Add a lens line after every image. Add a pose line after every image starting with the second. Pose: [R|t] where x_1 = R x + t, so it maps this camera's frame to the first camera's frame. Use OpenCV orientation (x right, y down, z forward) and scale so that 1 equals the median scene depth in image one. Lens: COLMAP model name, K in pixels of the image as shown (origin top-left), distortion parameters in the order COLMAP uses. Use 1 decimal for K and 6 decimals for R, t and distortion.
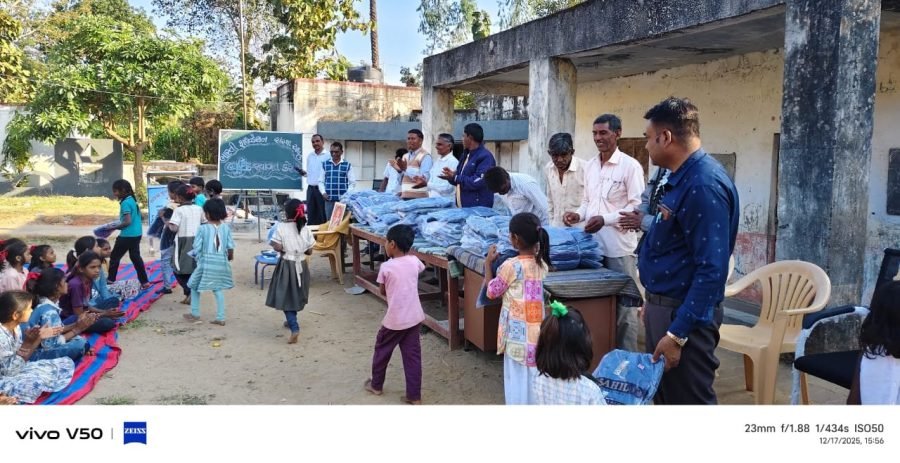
lens RADIAL K [[604.7, 0, 453.5], [0, 604.7, 215.7], [0, 0, 1]] dist [0.037338, -0.045071]
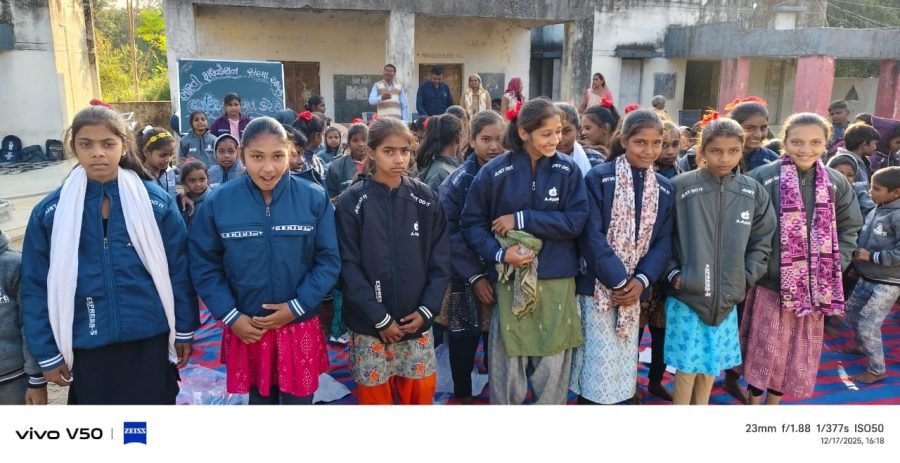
lens RADIAL K [[604.7, 0, 450.0], [0, 604.7, 193.2], [0, 0, 1]] dist [0.037338, -0.045071]
pose [[0.142737, -0.215250, 0.966071, -0.563714], [0.083155, 0.975223, 0.205003, -0.056240], [-0.986261, 0.051072, 0.157100, 0.305821]]
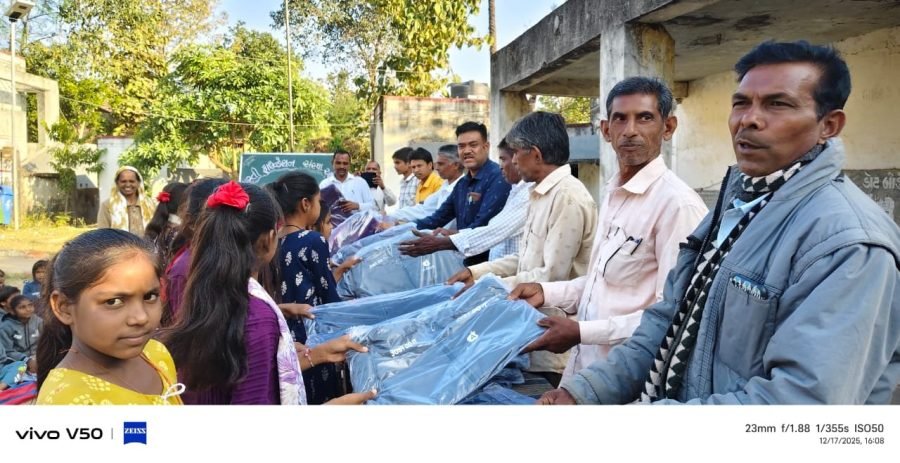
lens RADIAL K [[604.7, 0, 444.7], [0, 604.7, 234.5], [0, 0, 1]] dist [0.037338, -0.045071]
pose [[0.967860, 0.004075, -0.251458, 0.058164], [-0.005869, 0.999962, -0.006386, -0.013708], [0.251422, 0.007656, 0.967847, 0.141144]]
